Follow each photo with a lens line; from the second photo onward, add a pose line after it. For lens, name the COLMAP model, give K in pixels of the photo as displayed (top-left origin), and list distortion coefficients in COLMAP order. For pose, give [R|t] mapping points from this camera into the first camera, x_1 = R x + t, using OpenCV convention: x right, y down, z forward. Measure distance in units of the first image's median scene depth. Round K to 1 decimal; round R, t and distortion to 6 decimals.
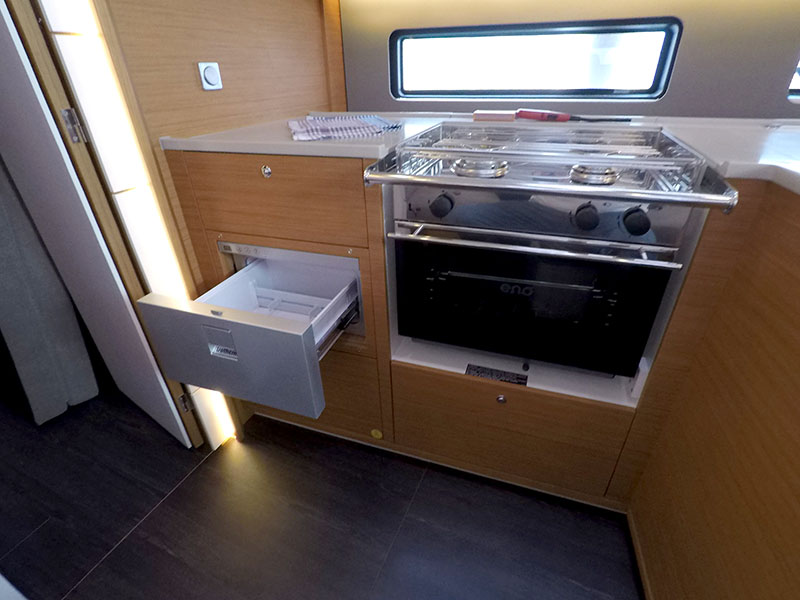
lens RADIAL K [[403.0, 0, 400.0], [0, 403.0, 300.0], [0, 0, 1]] dist [-0.002903, -0.000594]
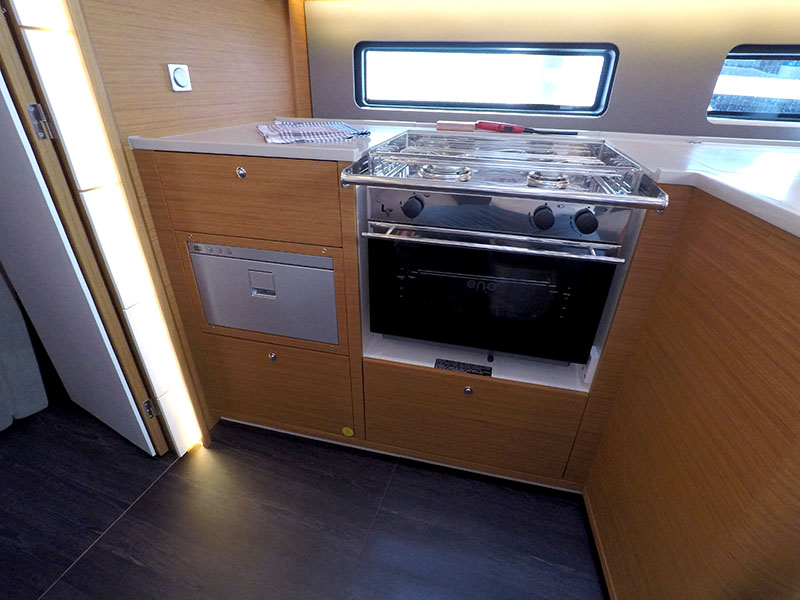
lens RADIAL K [[403.0, 0, 400.0], [0, 403.0, 300.0], [0, 0, 1]] dist [-0.002903, -0.000594]
pose [[0.994312, -0.014235, 0.105553, -0.038434], [0.016455, 0.999661, -0.020186, 0.028120], [-0.105230, 0.021808, 0.994209, -0.044789]]
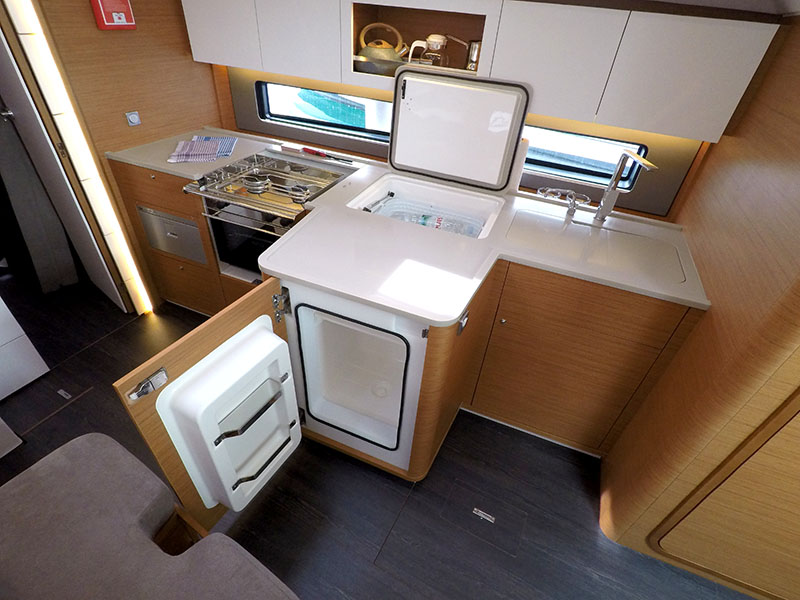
lens RADIAL K [[406.8, 0, 400.0], [0, 406.8, 300.0], [0, 0, 1]] dist [-0.004231, -0.000705]
pose [[0.994570, 0.103594, 0.009924, 0.897672], [-0.104015, 0.986509, 0.126412, -0.072492], [0.003306, -0.126758, 0.991928, -1.070376]]
